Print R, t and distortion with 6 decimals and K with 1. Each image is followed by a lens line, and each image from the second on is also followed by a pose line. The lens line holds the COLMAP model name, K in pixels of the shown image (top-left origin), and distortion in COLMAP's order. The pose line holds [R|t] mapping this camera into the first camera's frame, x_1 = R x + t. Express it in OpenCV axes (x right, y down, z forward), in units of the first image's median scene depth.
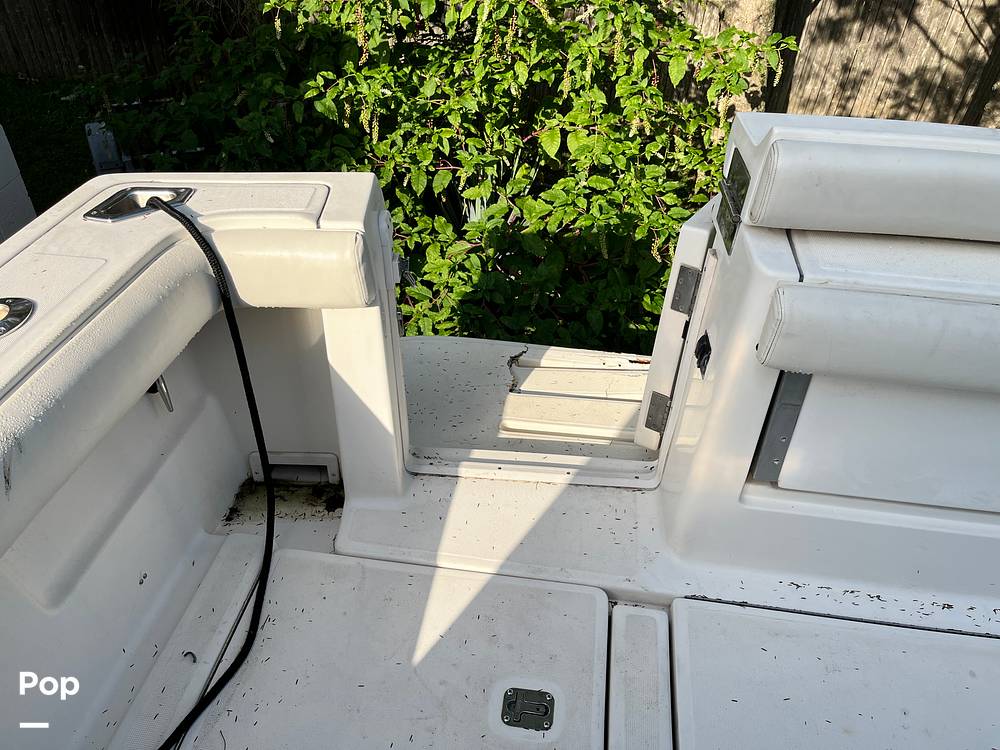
lens RADIAL K [[776.4, 0, 495.9], [0, 776.4, 377.3], [0, 0, 1]] dist [0.058680, -0.097933]
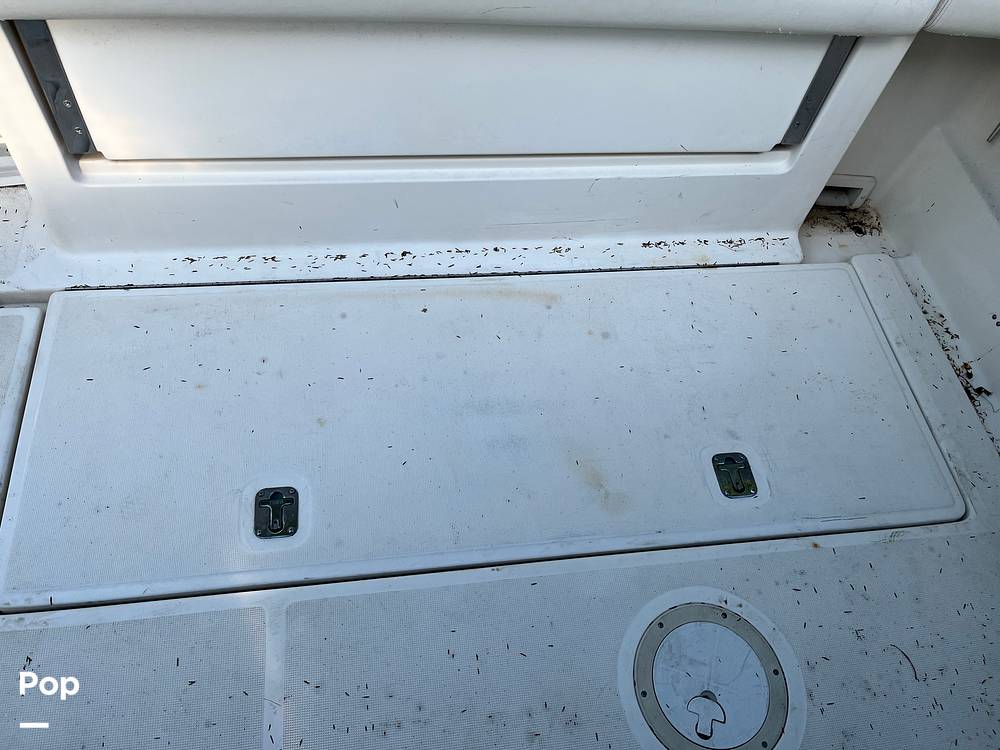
lens RADIAL K [[776.4, 0, 494.3], [0, 776.4, 370.6], [0, 0, 1]] dist [0.058680, -0.097933]
pose [[0.962748, -0.185187, 0.197034, 0.541940], [0.104398, 0.926739, 0.360909, 0.079920], [-0.249435, -0.326895, 0.911549, -0.046629]]
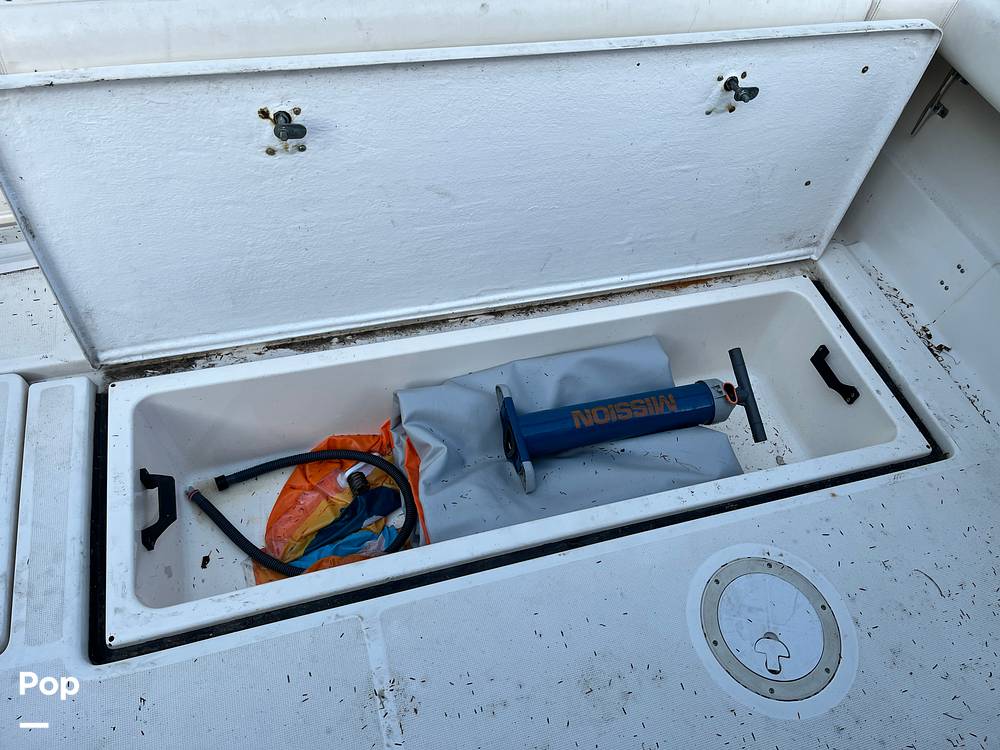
lens RADIAL K [[776.4, 0, 502.9], [0, 776.4, 372.5], [0, 0, 1]] dist [0.058680, -0.097933]
pose [[0.909010, -0.288115, 0.301147, 0.392491], [0.194717, 0.932448, 0.304344, 0.091697], [-0.368490, -0.218014, 0.903706, -0.104717]]
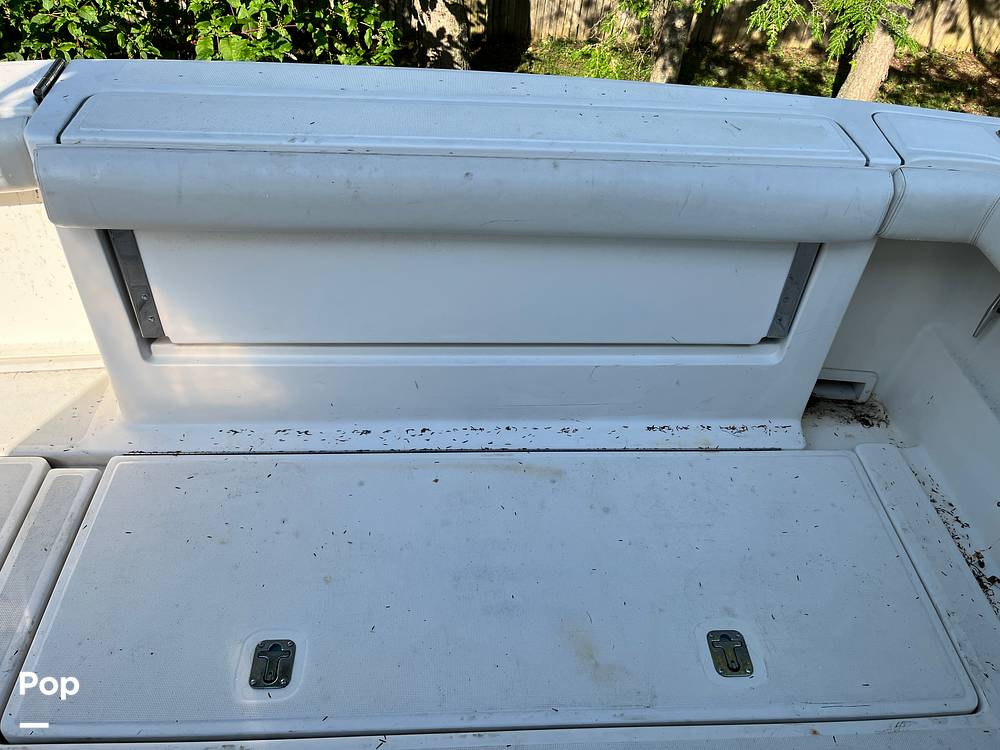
lens RADIAL K [[776.4, 0, 497.6], [0, 776.4, 378.3], [0, 0, 1]] dist [0.058680, -0.097933]
pose [[0.983693, -0.115447, 0.137917, 0.618698], [0.102482, 0.989926, 0.097690, 0.122082], [-0.147806, -0.081963, 0.985614, -0.152388]]
